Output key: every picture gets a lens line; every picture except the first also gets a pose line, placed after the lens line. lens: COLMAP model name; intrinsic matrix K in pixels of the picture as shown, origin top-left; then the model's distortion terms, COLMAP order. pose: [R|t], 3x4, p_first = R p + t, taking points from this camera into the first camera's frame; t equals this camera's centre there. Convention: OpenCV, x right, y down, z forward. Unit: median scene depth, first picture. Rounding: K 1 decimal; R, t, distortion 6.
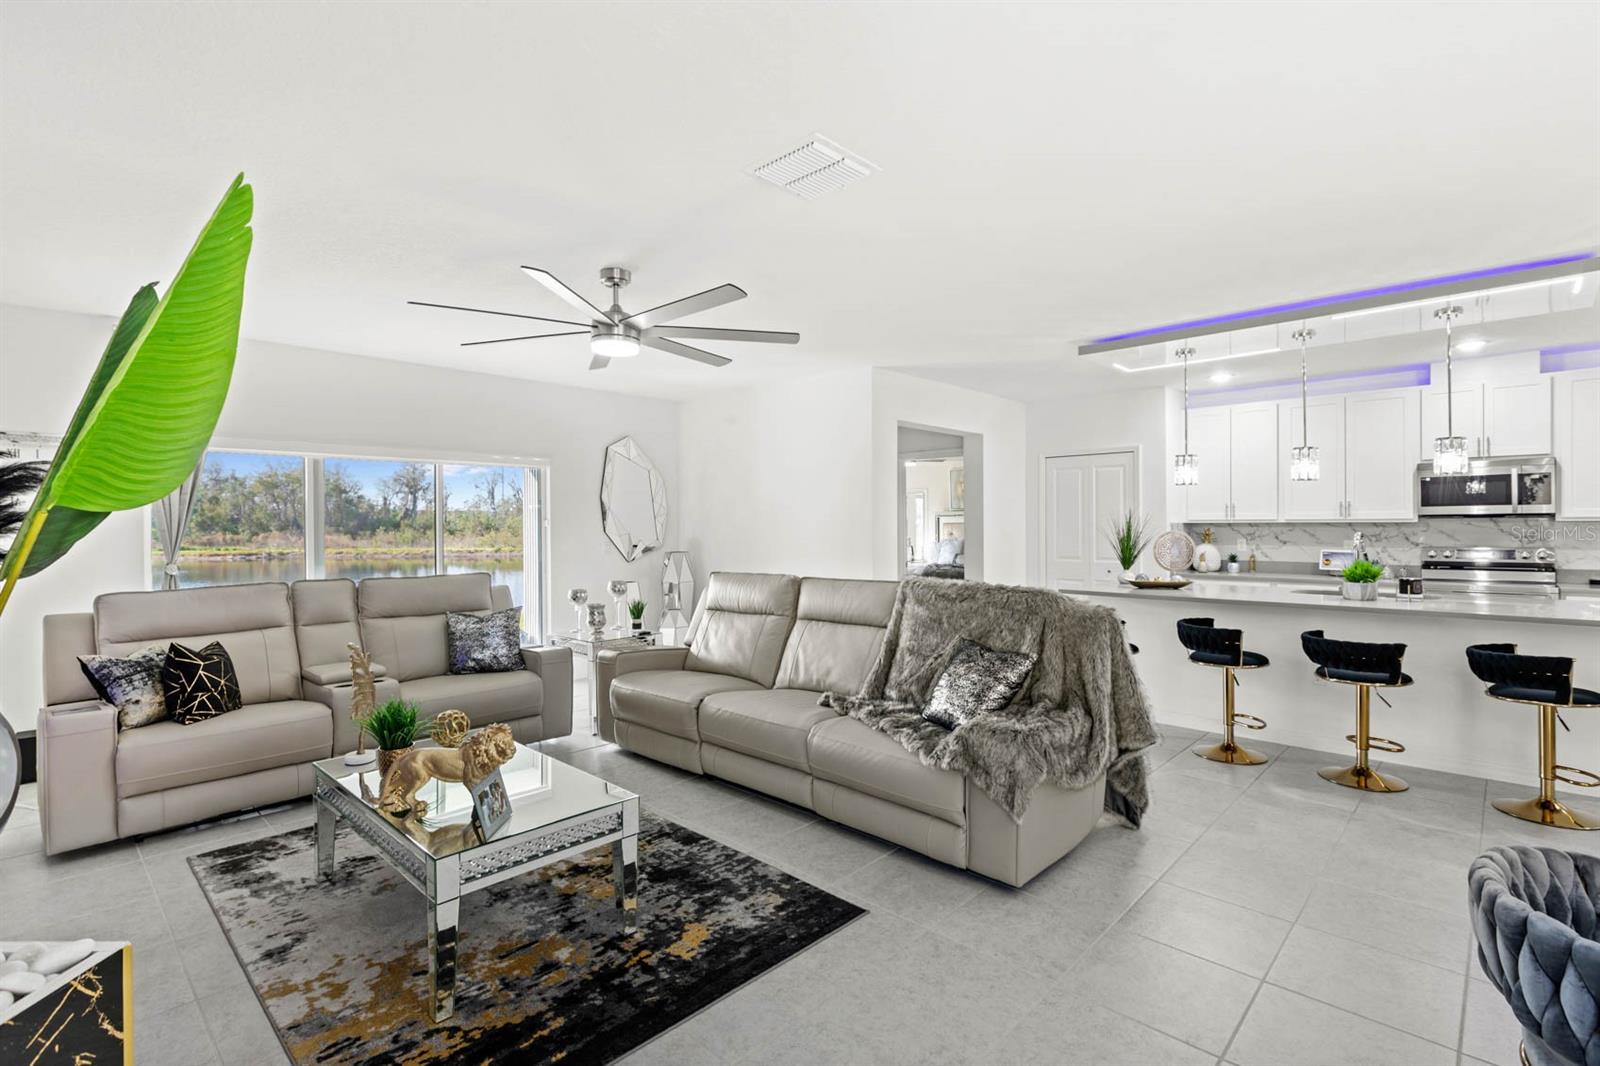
lens RADIAL K [[742.1, 0, 800.0], [0, 742.1, 533.0], [0, 0, 1]] dist [-0.000581, -0.000023]
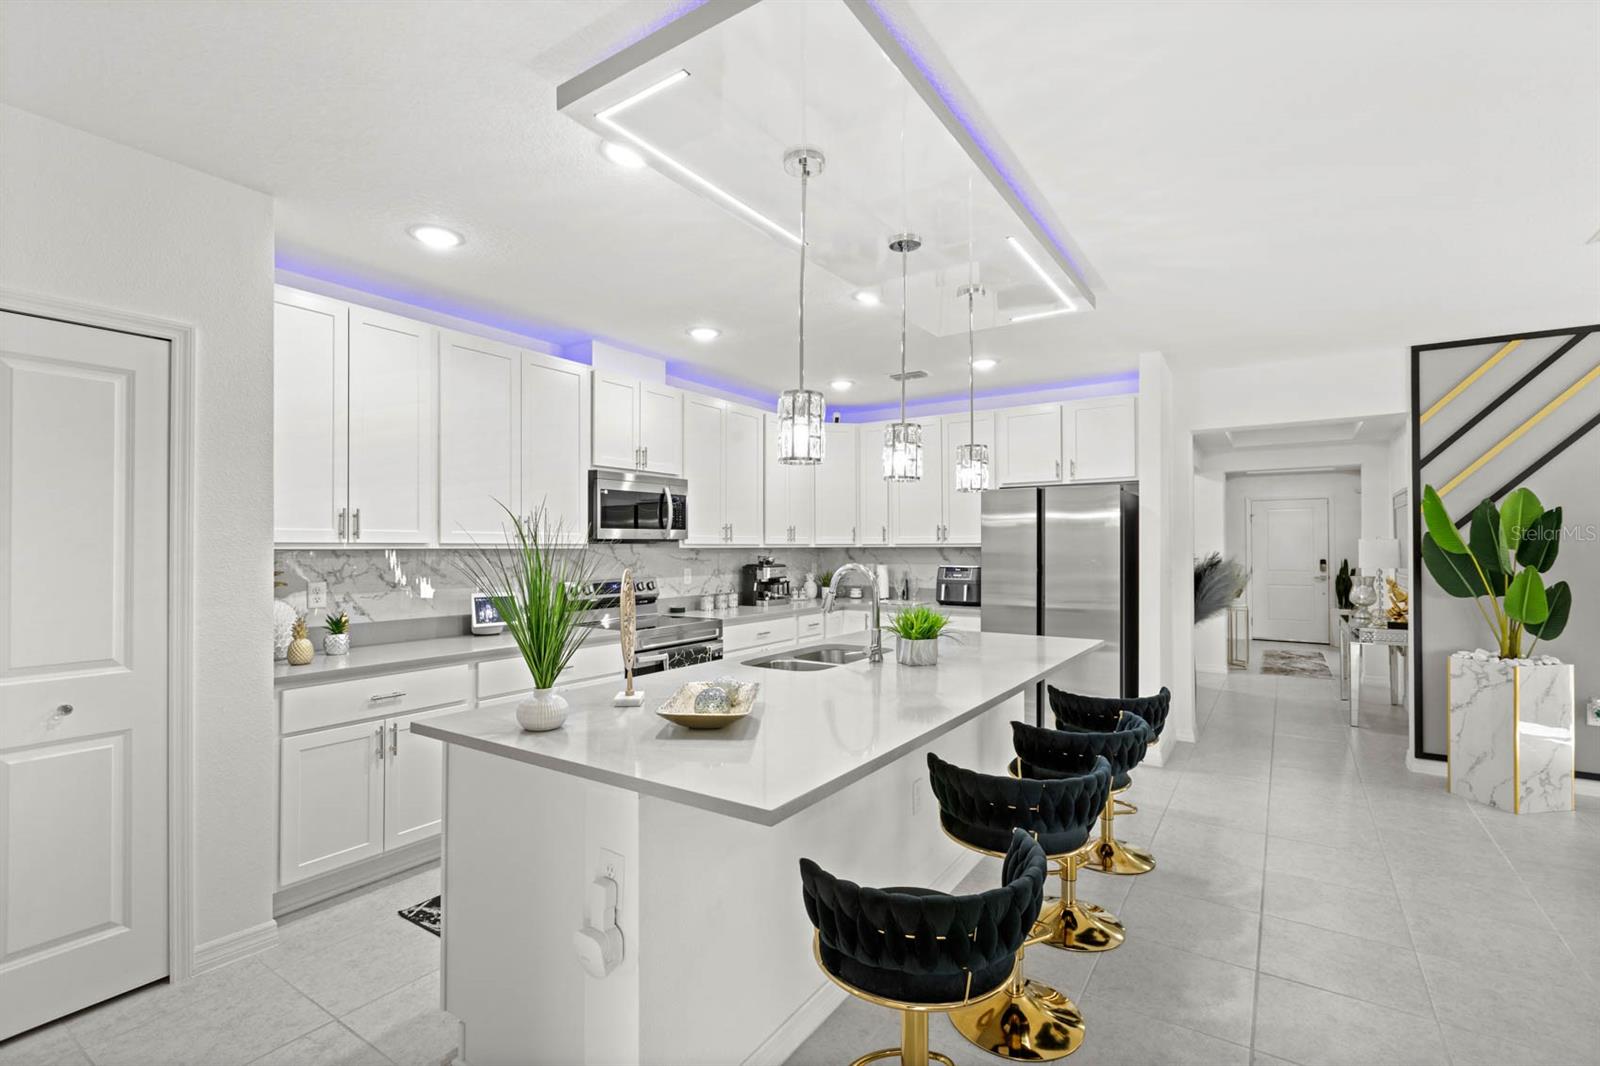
lens RADIAL K [[718.8, 0, 791.8], [0, 718.8, 538.4], [0, 0, 1]] dist [-0.001147, 0.000080]
pose [[-0.158553, 0.015166, 0.987234, 0.087848], [0.014021, 0.999816, -0.013108, -0.011964], [-0.987251, 0.011764, -0.158736, 0.867600]]
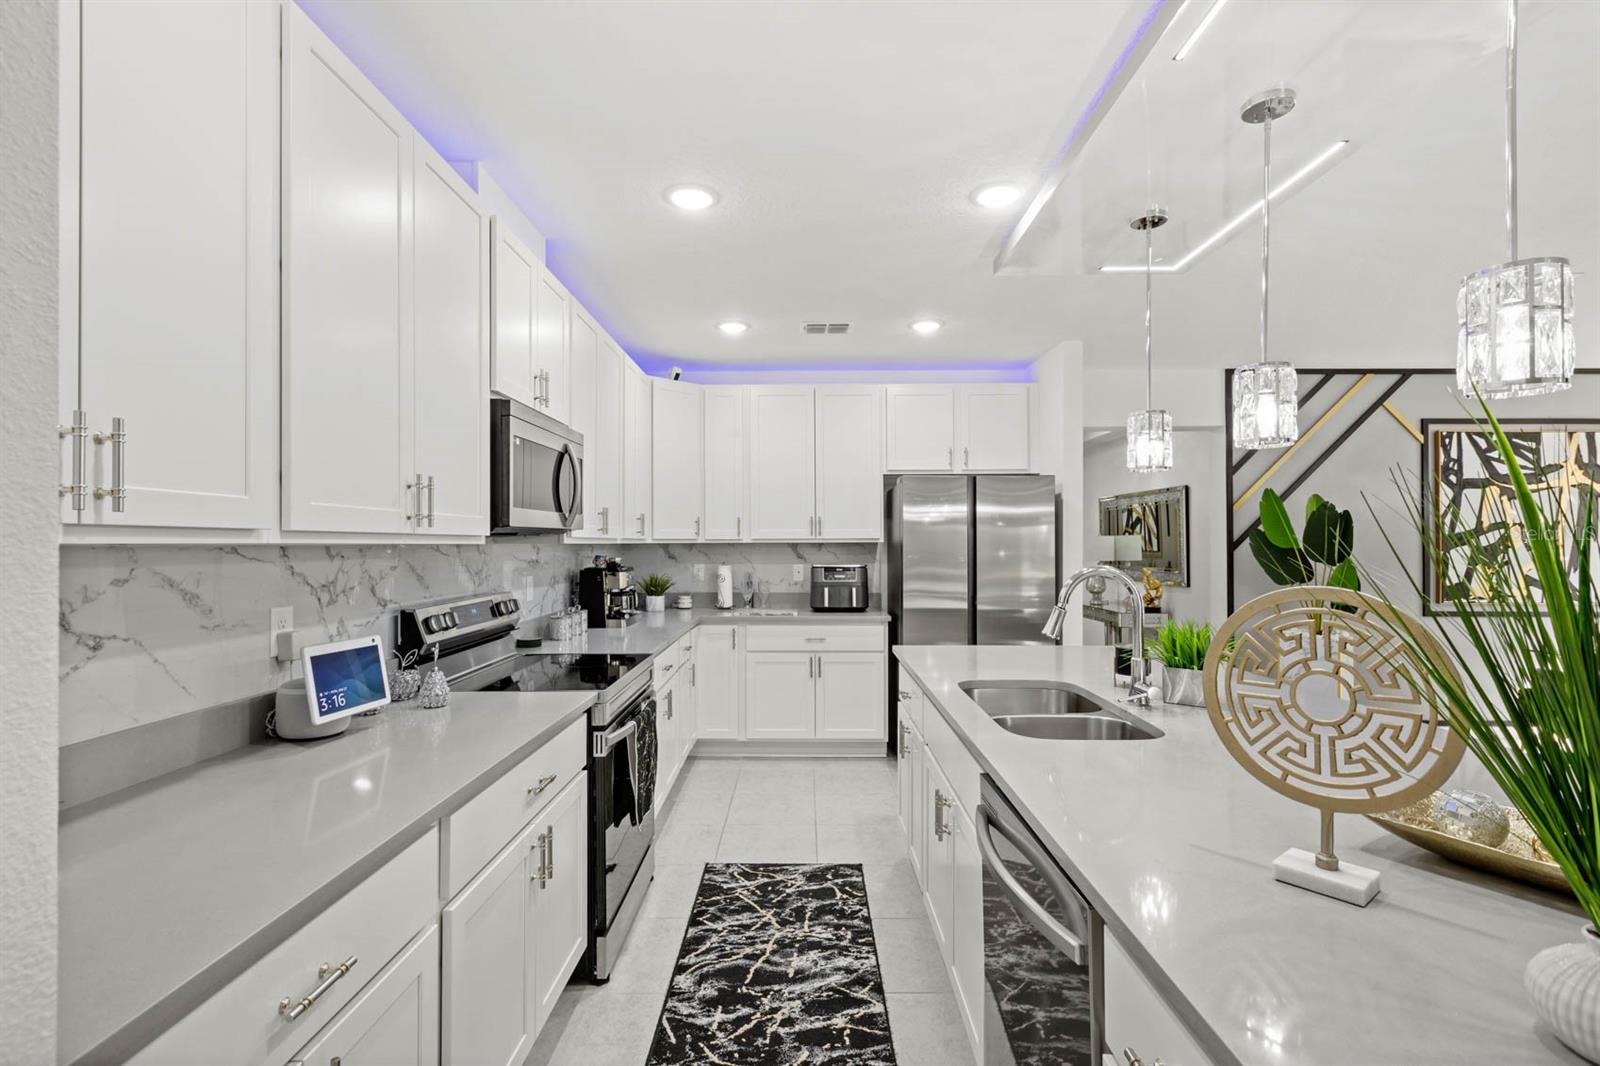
lens RADIAL K [[742.1, 0, 800.0], [0, 742.1, 533.0], [0, 0, 1]] dist [-0.000581, -0.000023]
pose [[-0.679001, 0.016428, 0.733954, 0.414090], [0.014537, 0.999854, -0.008930, -0.014050], [-0.733994, 0.004606, -0.679141, 1.095335]]
